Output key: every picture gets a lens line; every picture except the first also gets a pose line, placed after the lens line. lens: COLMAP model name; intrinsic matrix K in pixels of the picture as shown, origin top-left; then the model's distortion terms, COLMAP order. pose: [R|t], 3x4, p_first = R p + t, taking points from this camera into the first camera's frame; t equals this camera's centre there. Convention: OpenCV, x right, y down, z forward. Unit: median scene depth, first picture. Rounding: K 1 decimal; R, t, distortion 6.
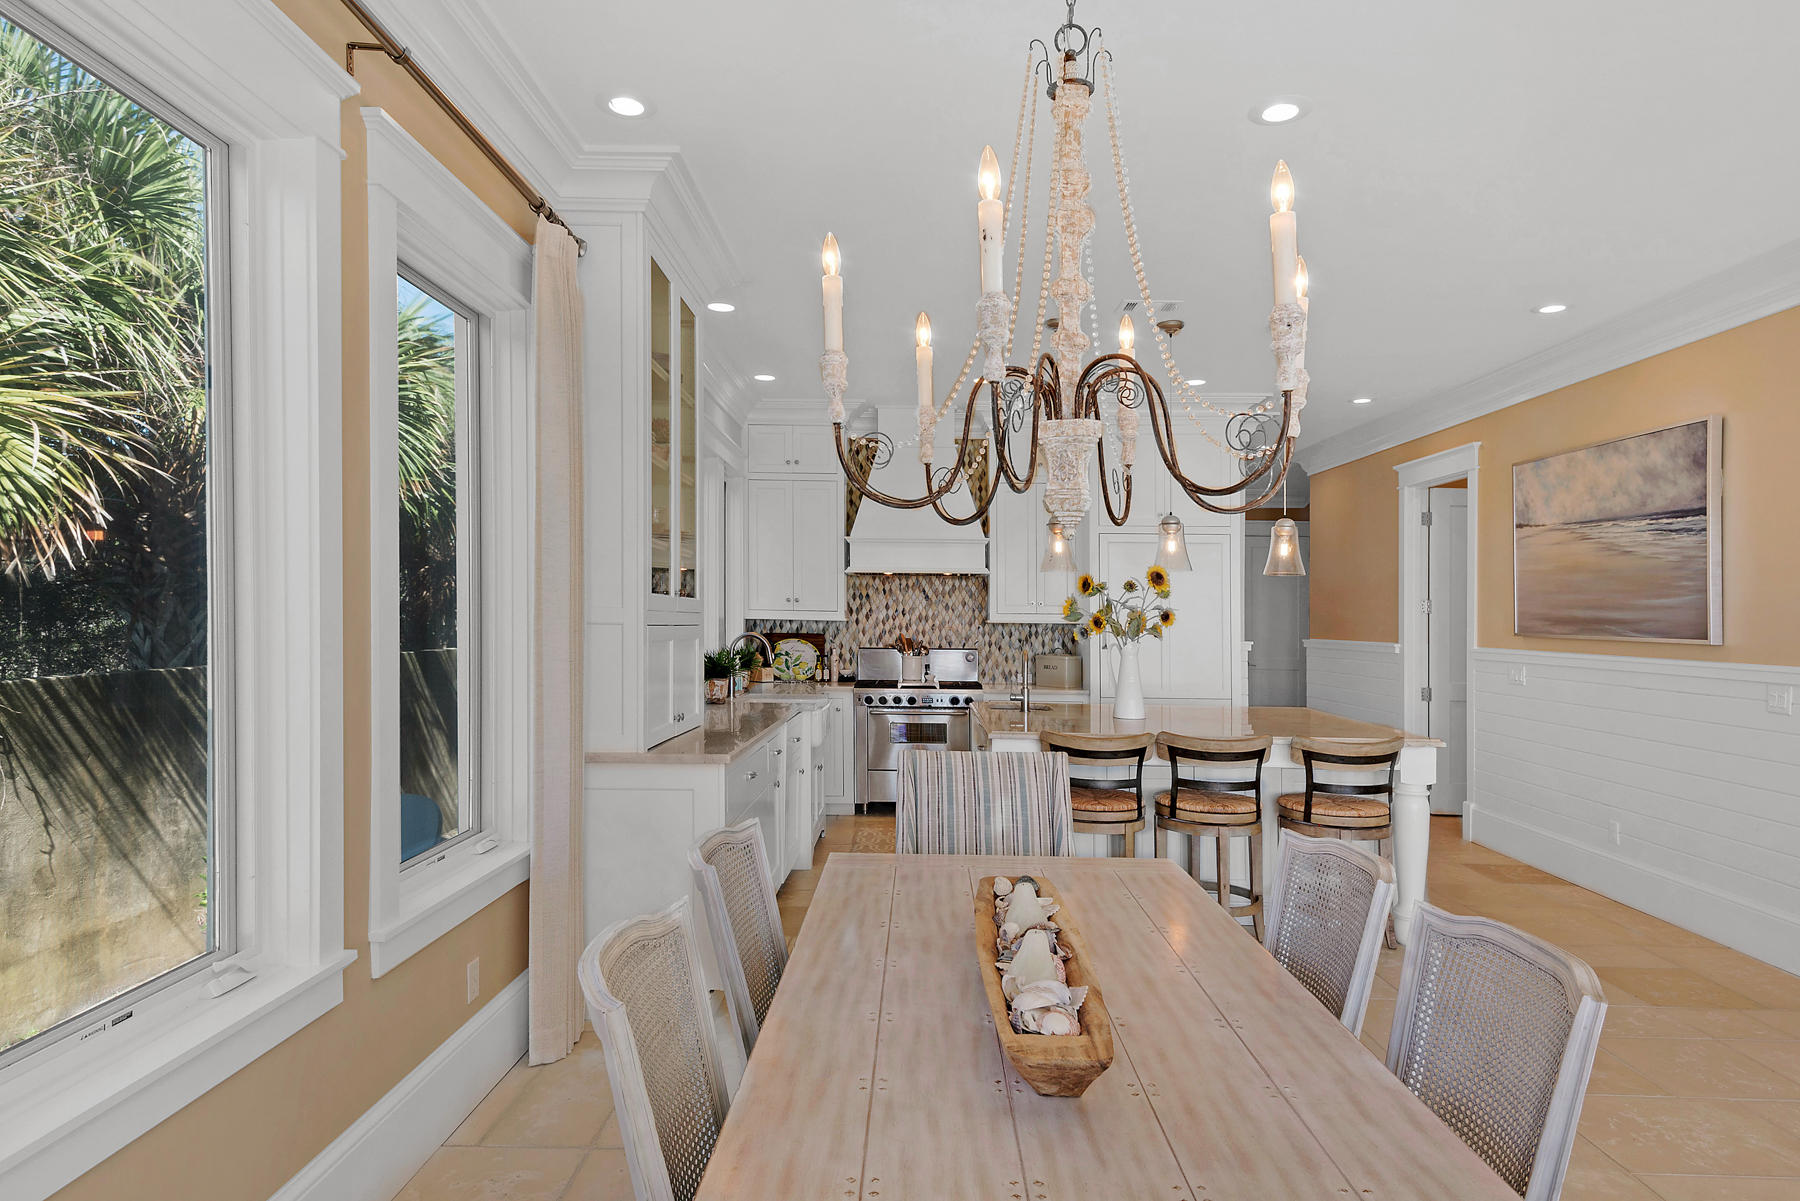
lens RADIAL K [[1040.7, 0, 895.4], [0, 1040.7, 609.6], [0, 0, 1]] dist [0.030993, 0.000819]
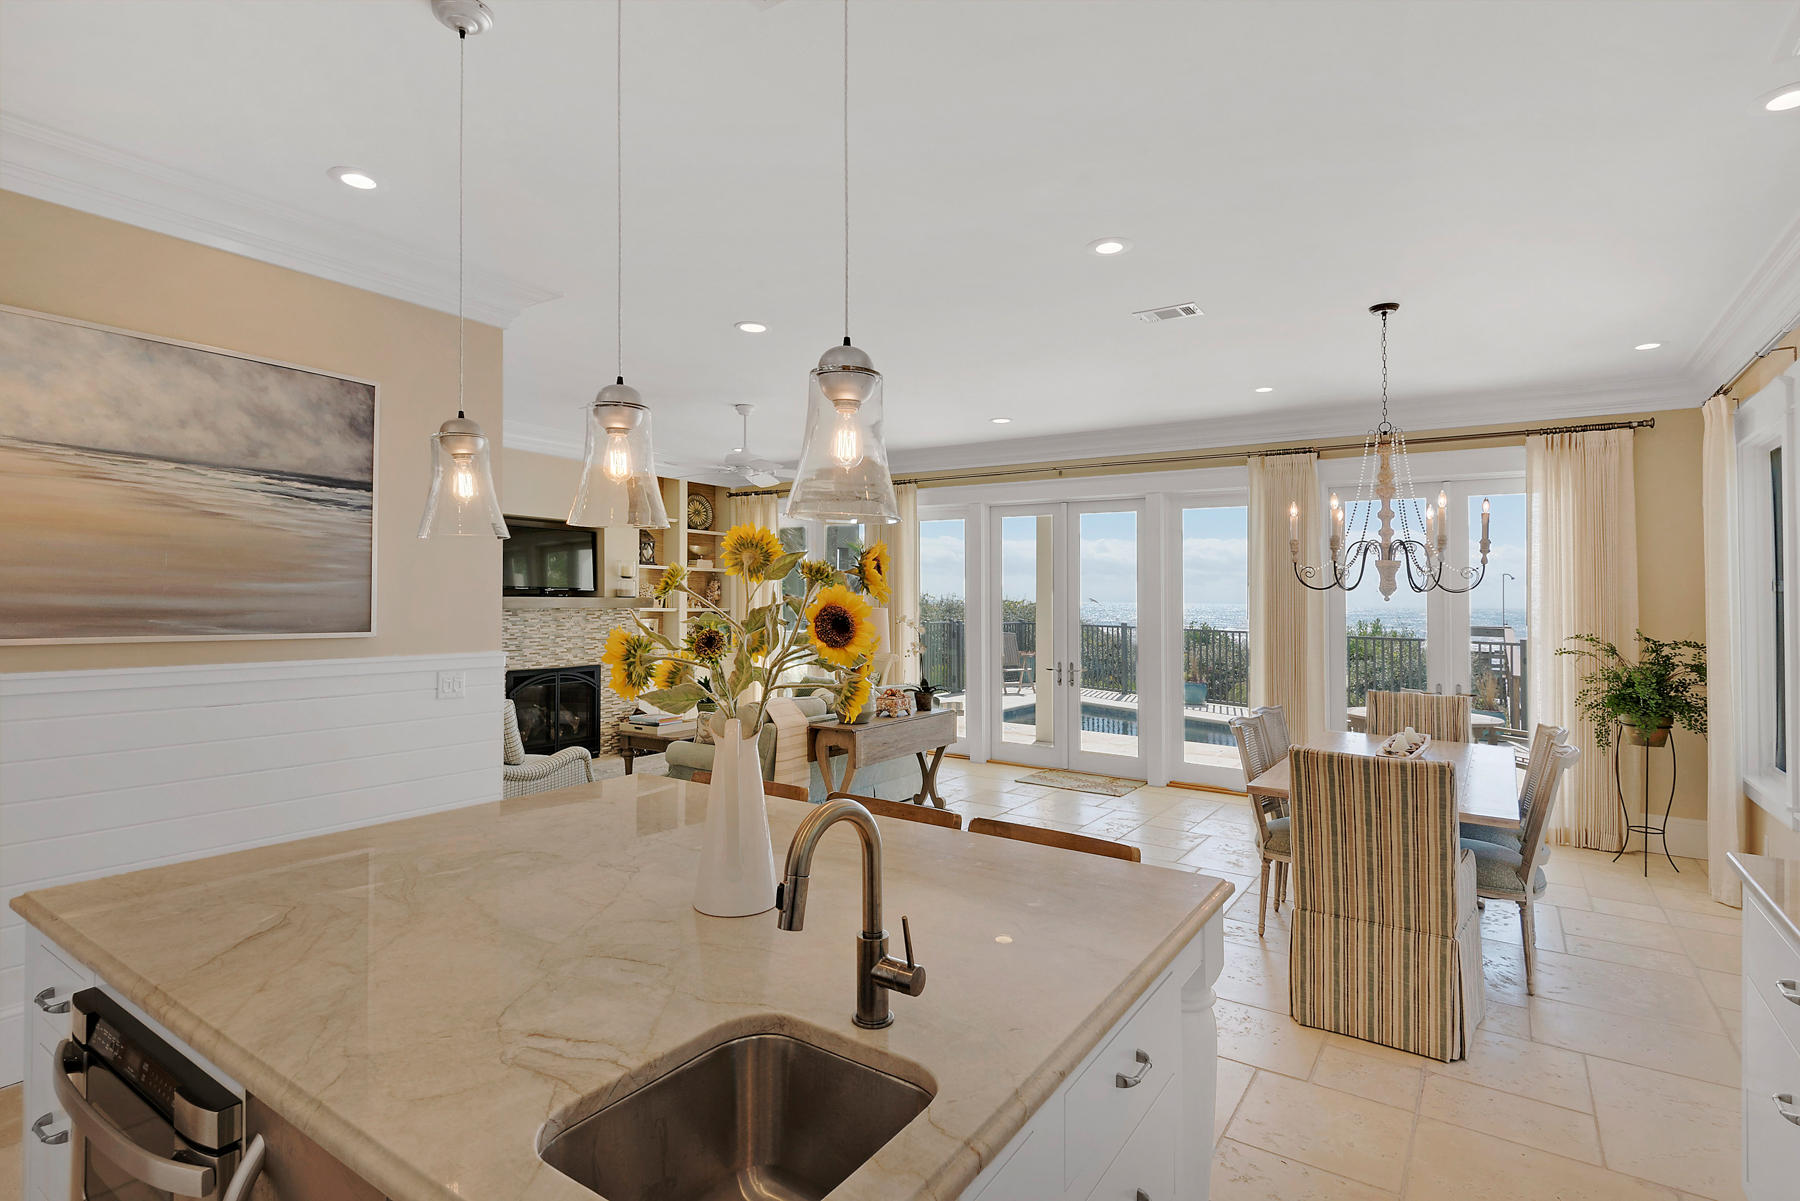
lens RADIAL K [[903.0, 0, 909.1], [0, 903.0, 563.2], [0, 0, 1]] dist [0.008775, 0.001080]
pose [[-0.837279, -0.004133, 0.546760, -0.026406], [-0.029522, 0.998855, -0.037656, -0.012550], [-0.545978, -0.047670, -0.836442, 1.243485]]
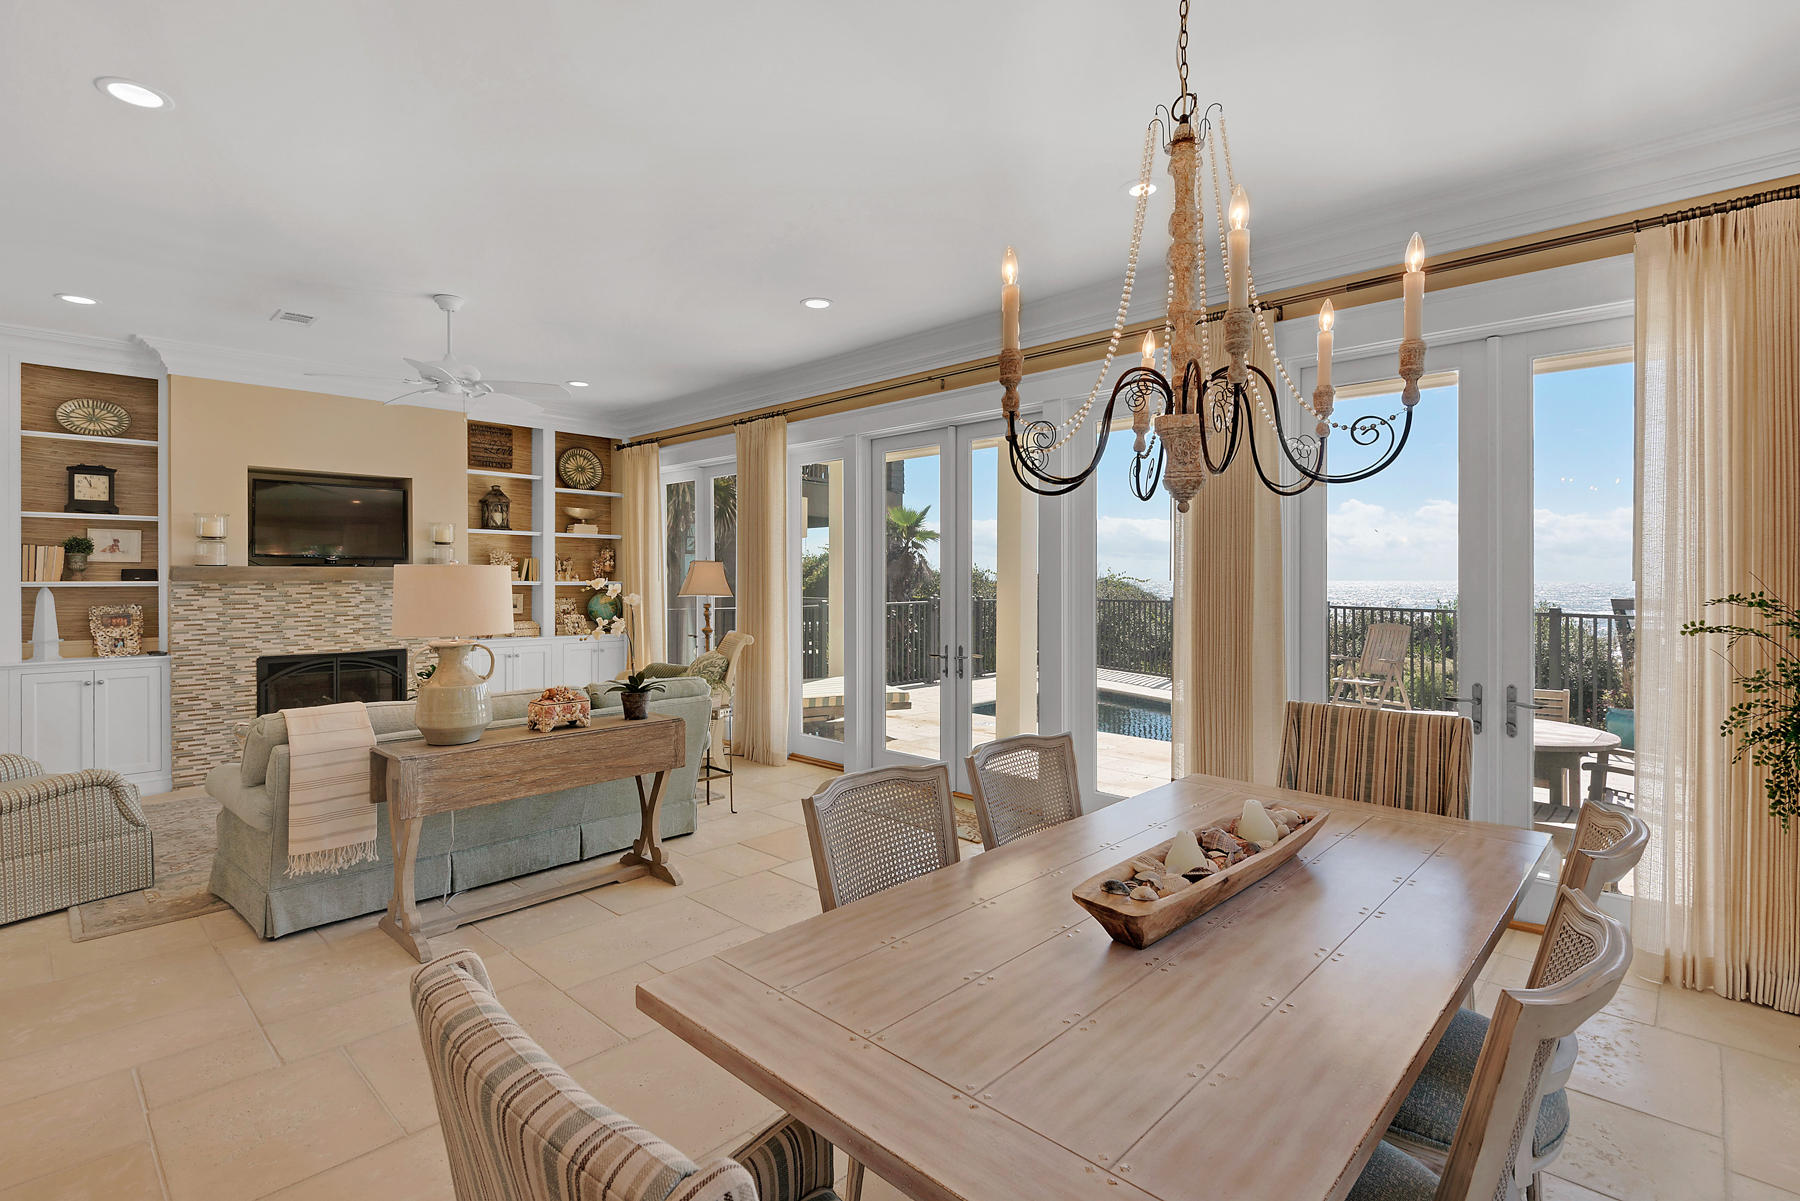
lens RADIAL K [[854.2, 0, 900.0], [0, 854.2, 571.3], [0, 0, 1]] dist [0.002022, -0.005114]
pose [[-0.729357, -0.007351, 0.684094, -0.085871], [-0.015397, 0.999865, -0.005672, 0.004440], [-0.683960, -0.014670, -0.729372, 0.637703]]
